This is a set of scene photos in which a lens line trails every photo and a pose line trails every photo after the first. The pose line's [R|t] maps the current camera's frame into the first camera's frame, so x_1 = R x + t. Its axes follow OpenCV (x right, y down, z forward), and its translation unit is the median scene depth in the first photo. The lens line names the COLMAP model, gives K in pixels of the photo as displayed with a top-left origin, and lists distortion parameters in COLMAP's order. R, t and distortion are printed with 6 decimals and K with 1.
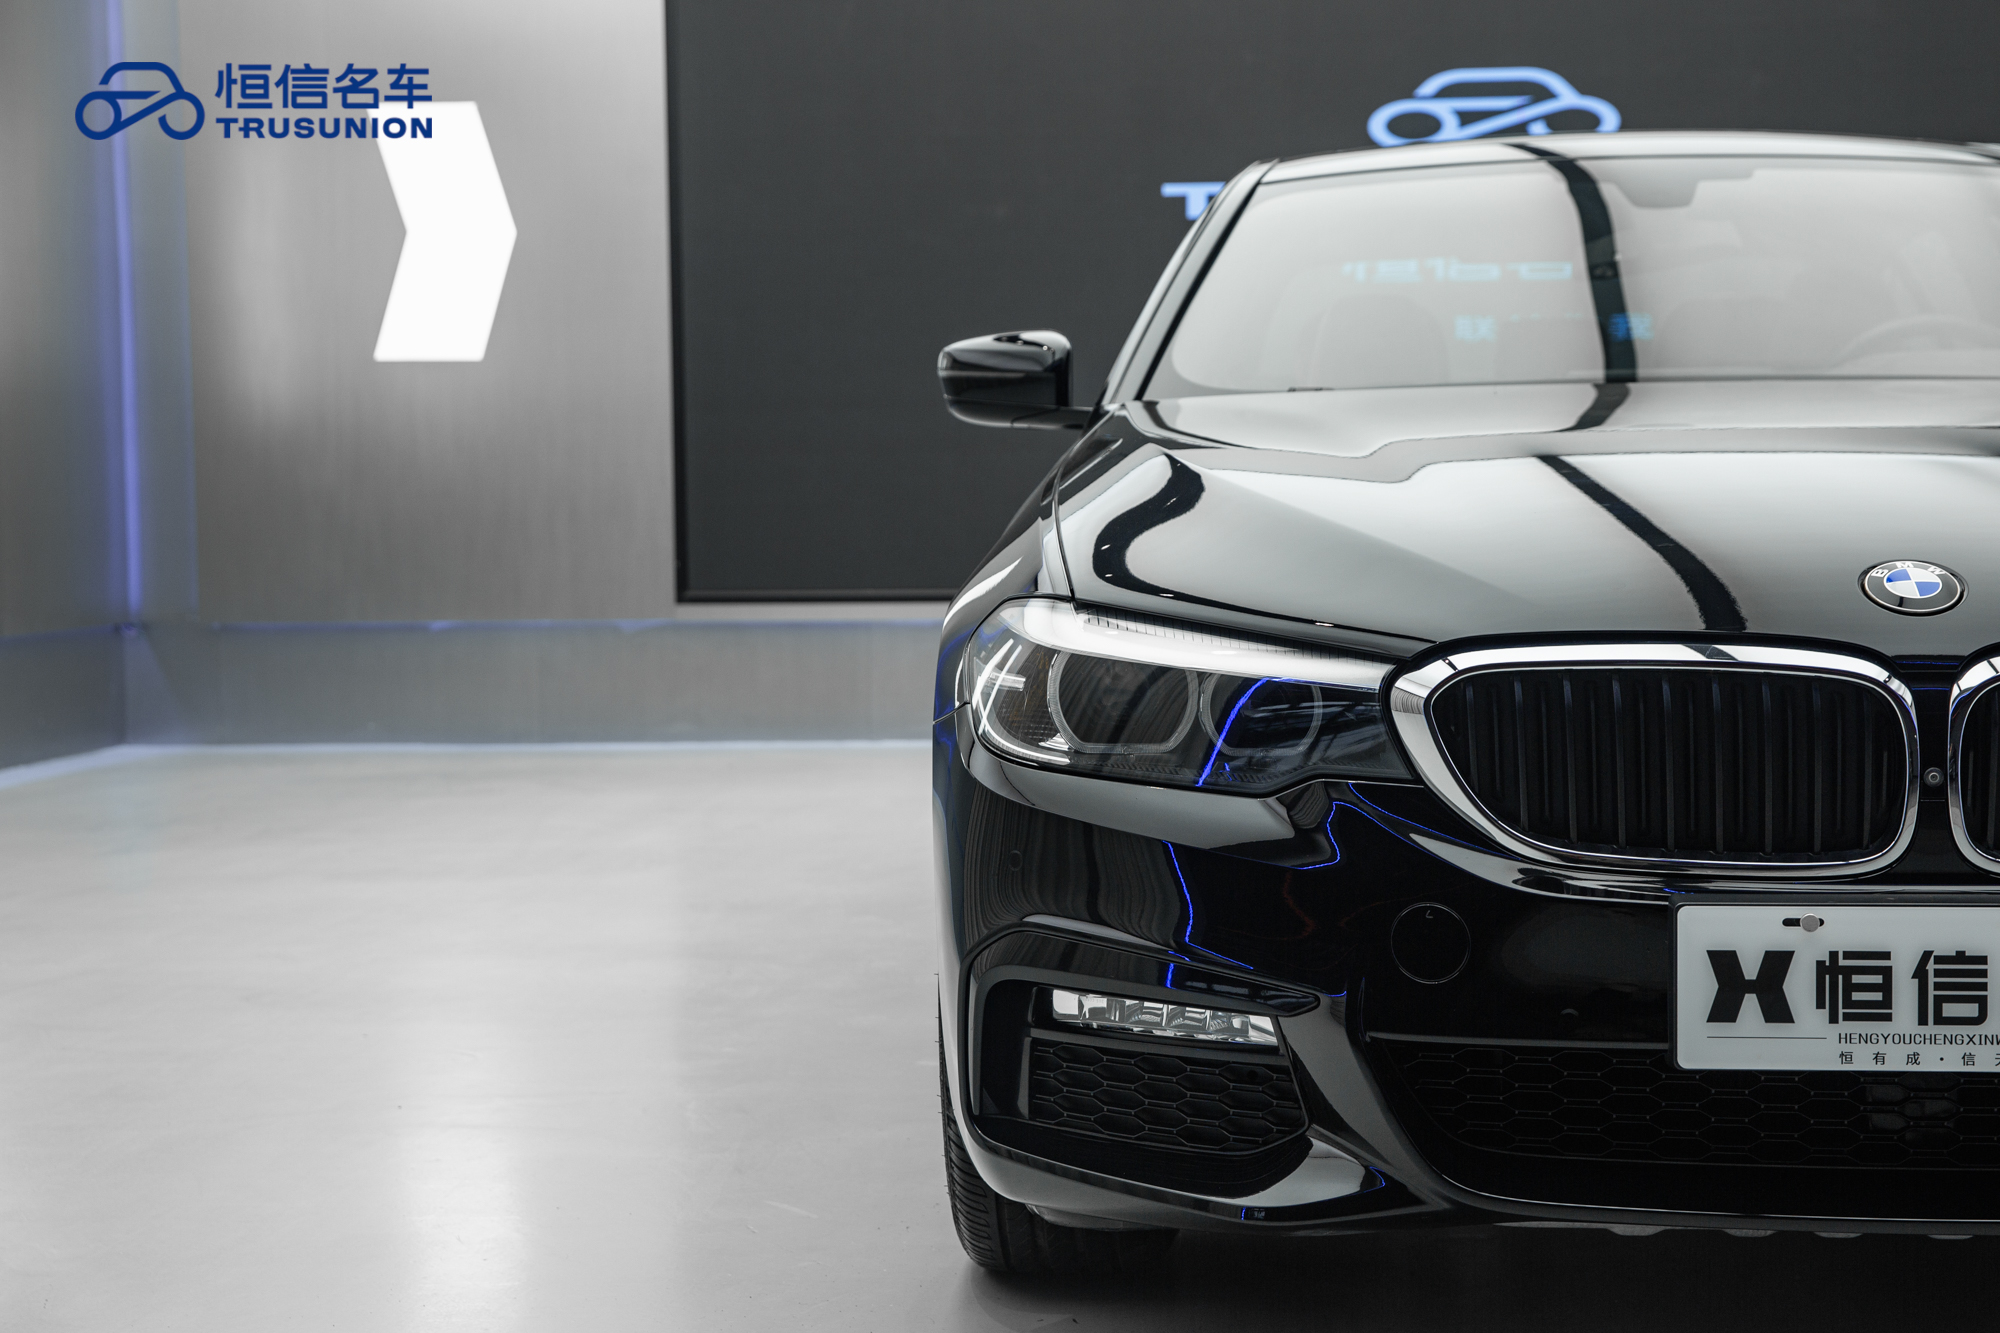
lens RADIAL K [[3094.5, 0, 1144.4], [0, 3094.5, 701.3], [0, 0, 1]] dist [0.120407, 0.048767]
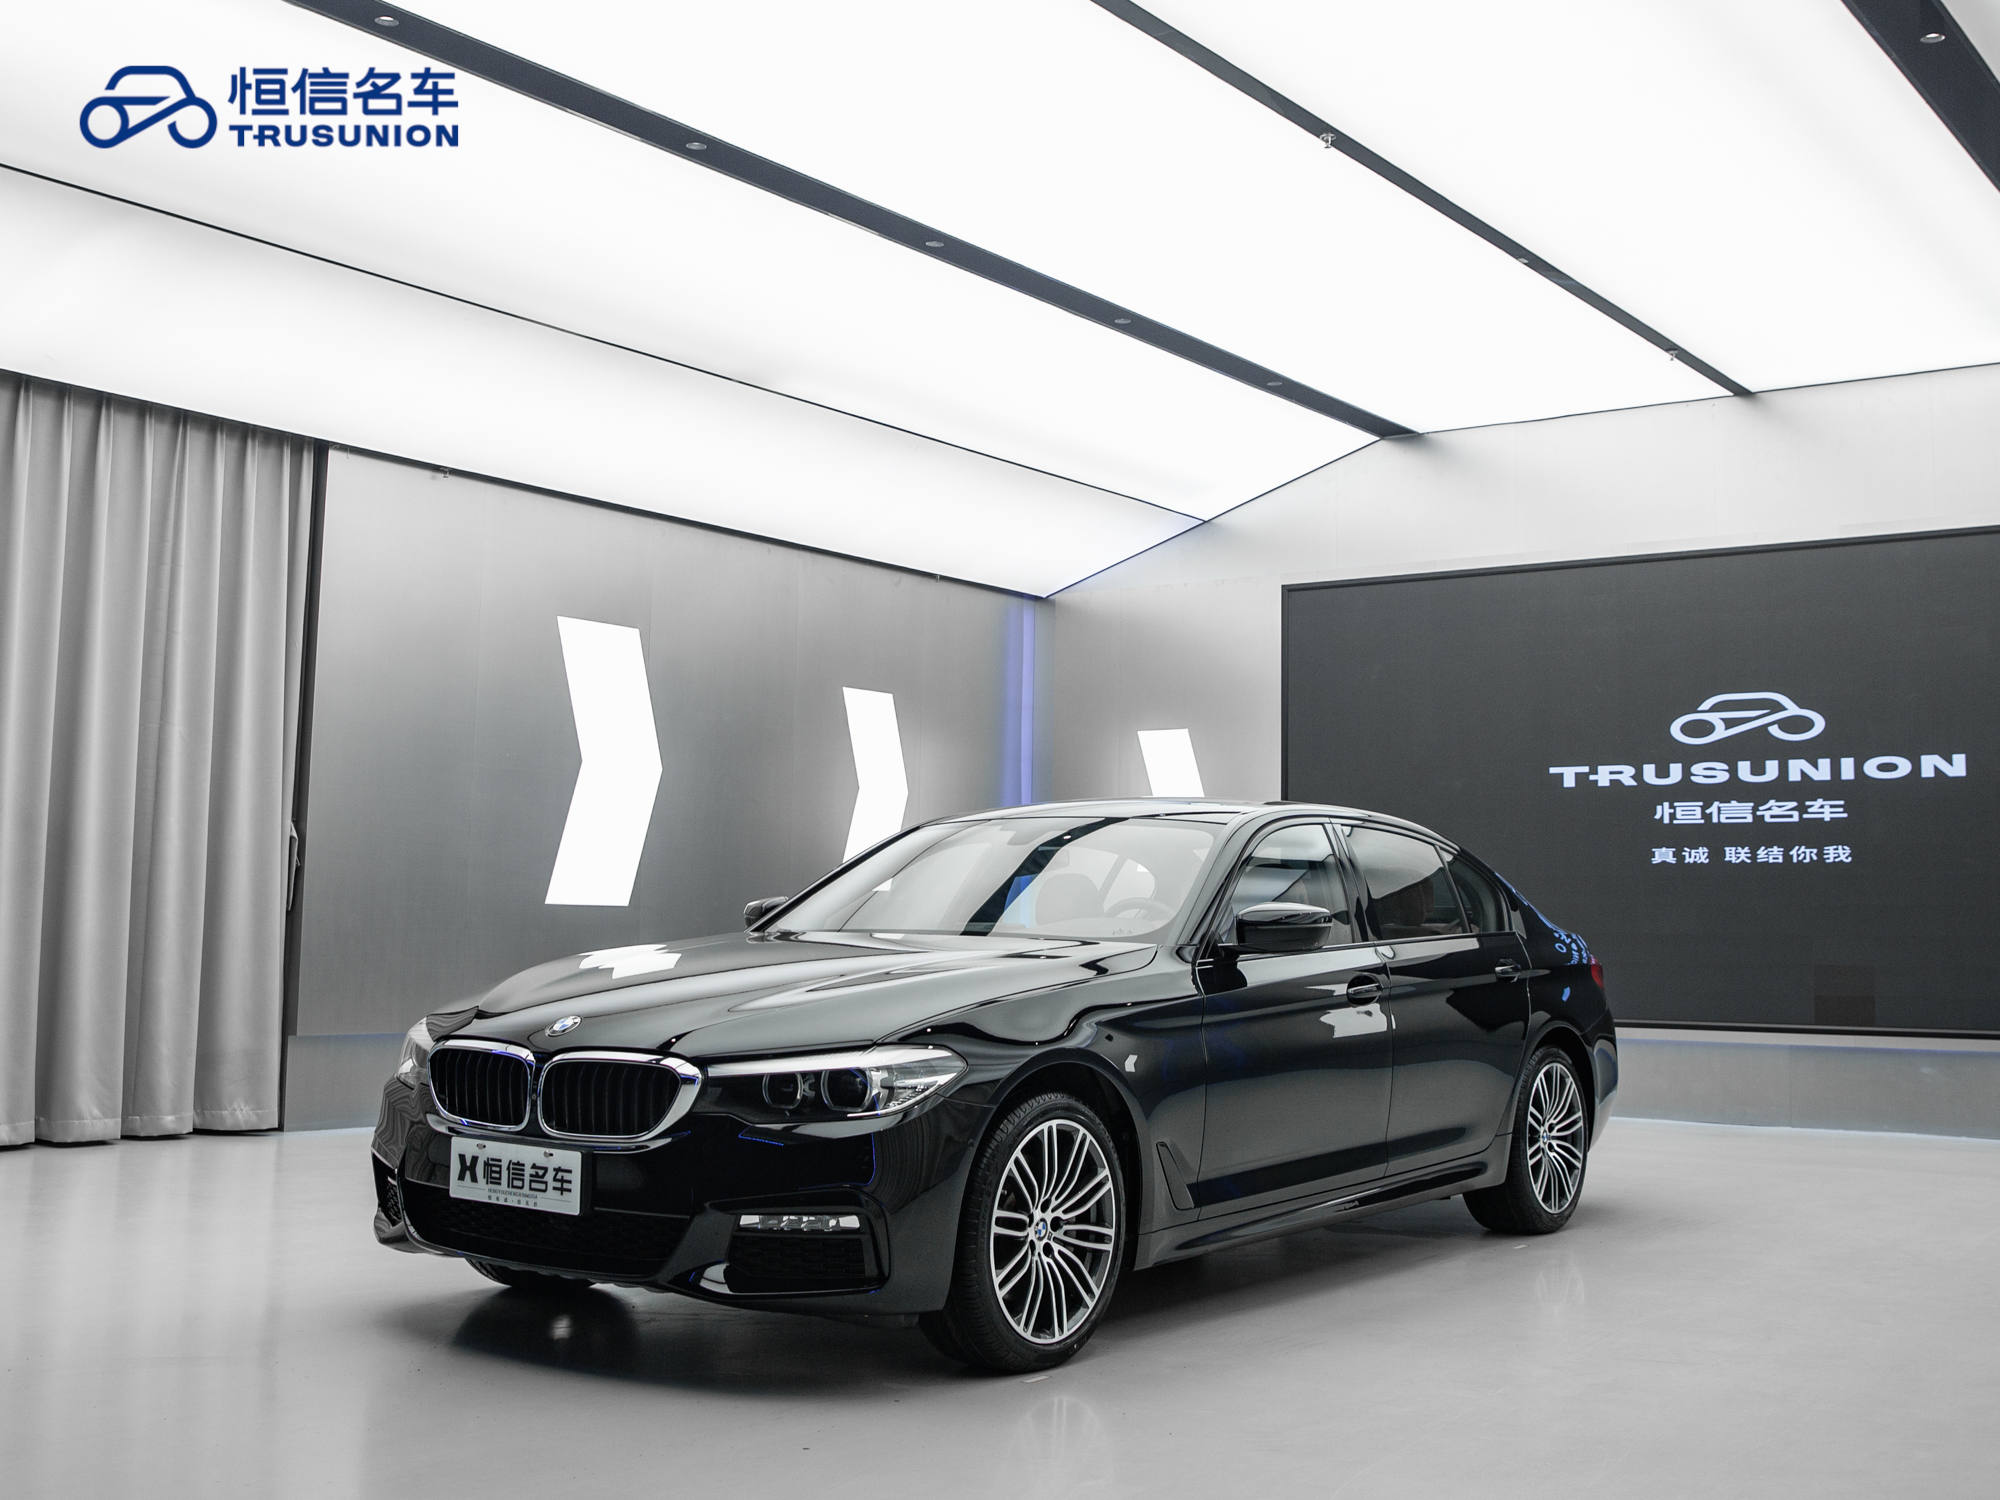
lens RADIAL K [[2106.9, 0, 1000.0], [0, 2106.9, 750.0], [0, 0, 1]] dist [-0.077114, -0.003080]
pose [[0.842697, -0.020646, -0.537991, 1.560612], [-0.059682, 0.989524, -0.131458, -0.057437], [0.535069, 0.142888, 0.832637, -0.324625]]
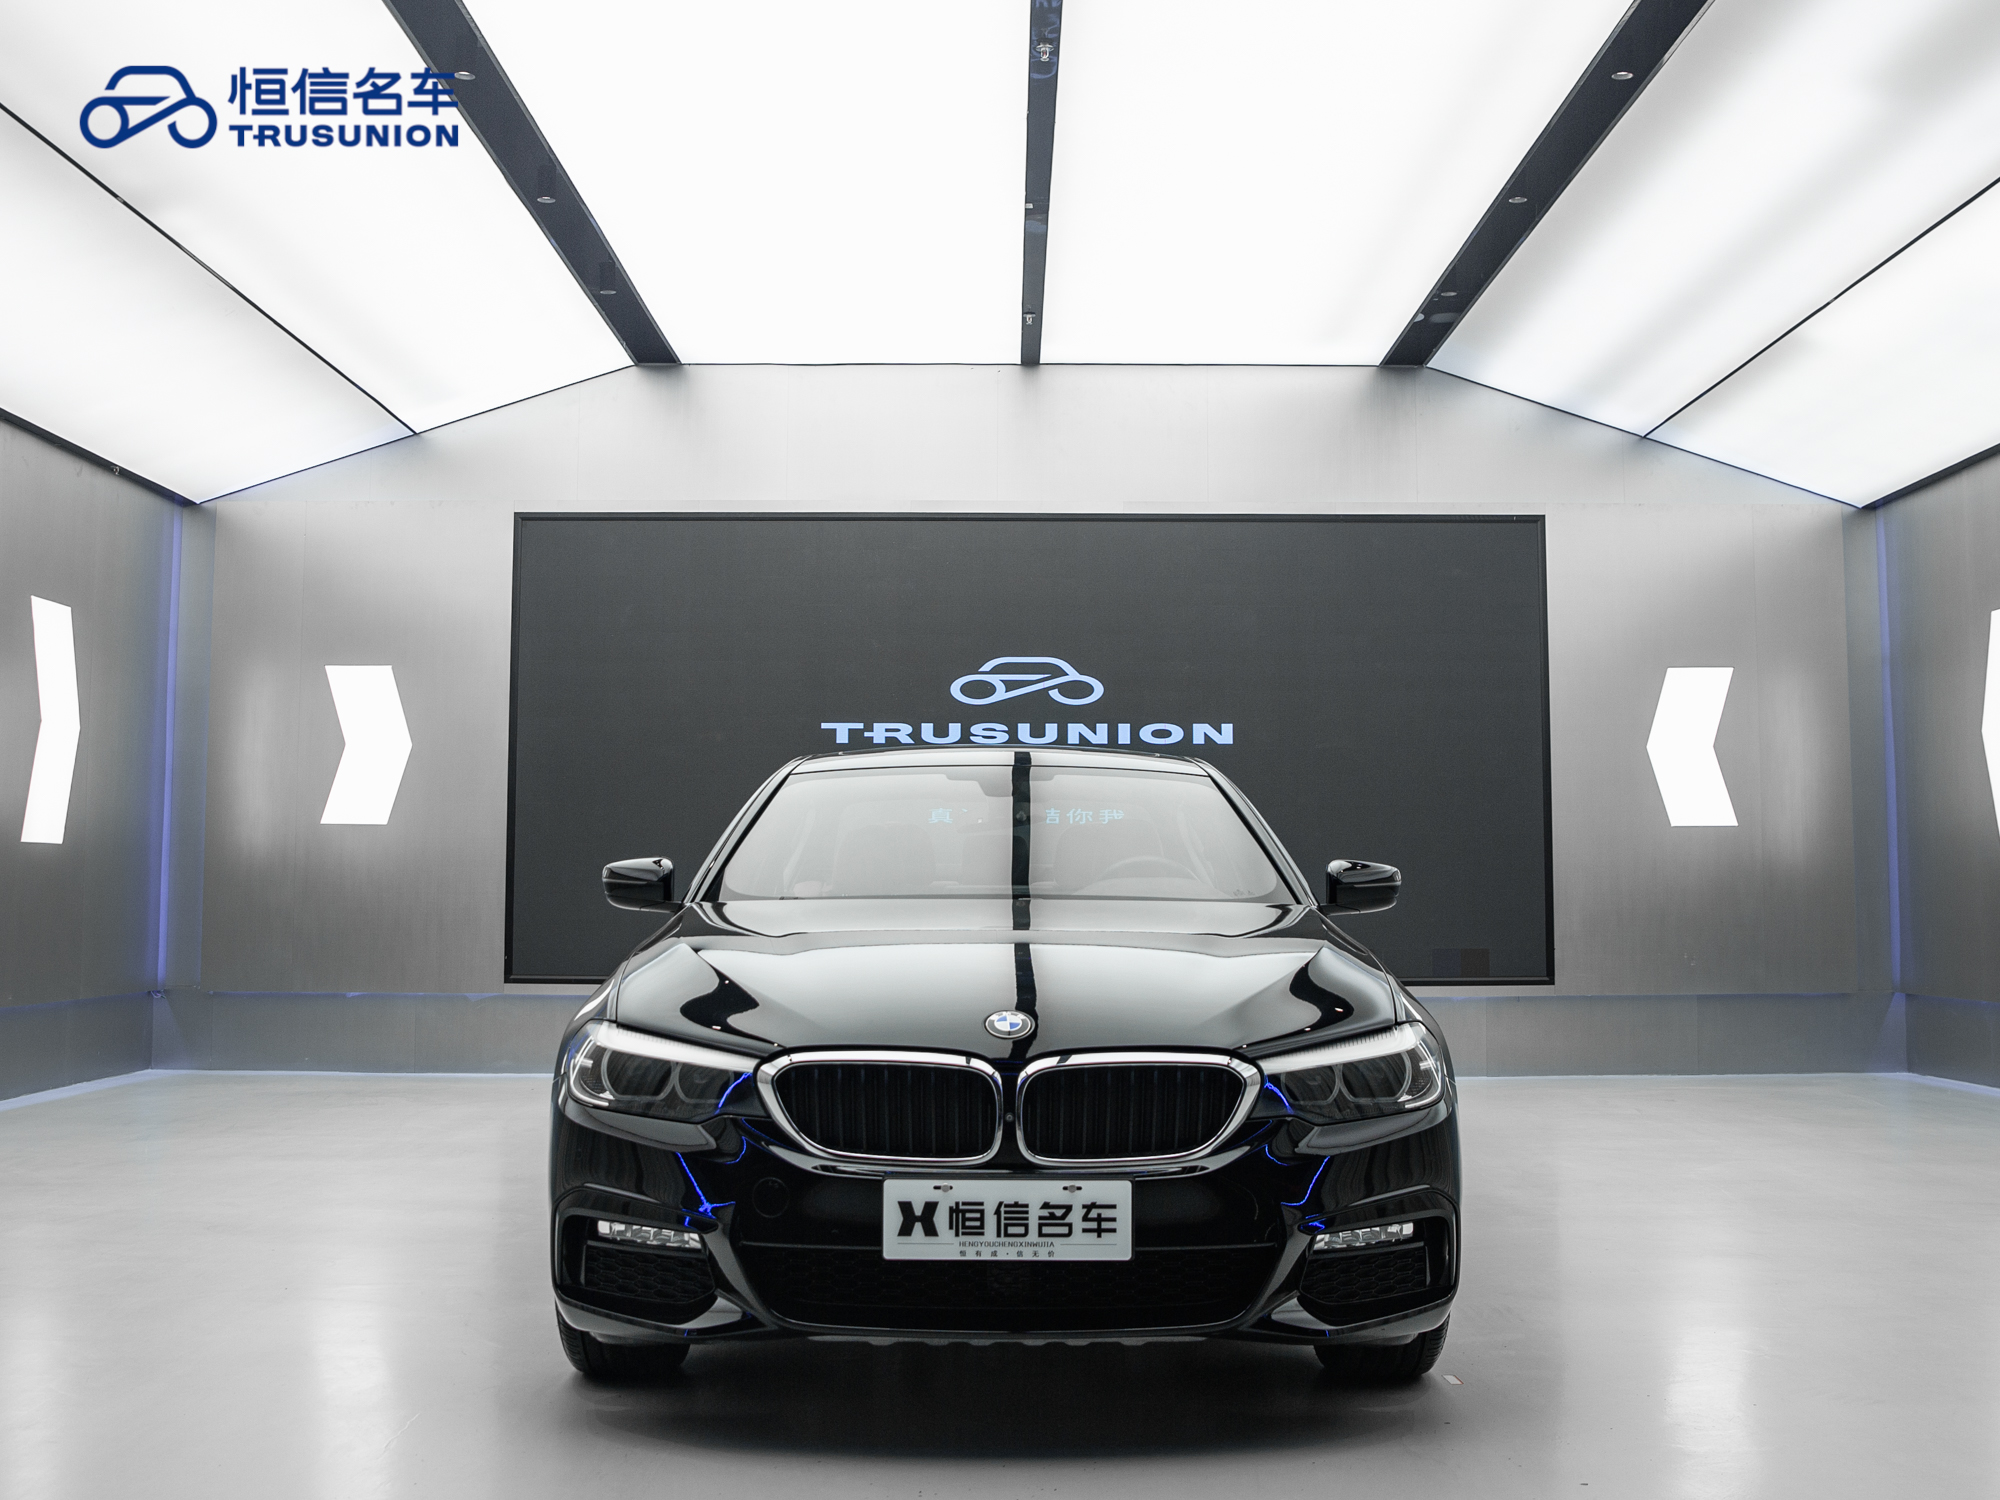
lens RADIAL K [[2182.7, 0, 1000.0], [0, 2182.7, 750.0], [0, 0, 1]] dist [-0.069867, 0.005429]
pose [[0.998403, 0.016178, 0.054127, 0.163453], [-0.008933, 0.991277, -0.131495, -0.027817], [-0.055782, 0.130801, 0.989838, -0.475793]]
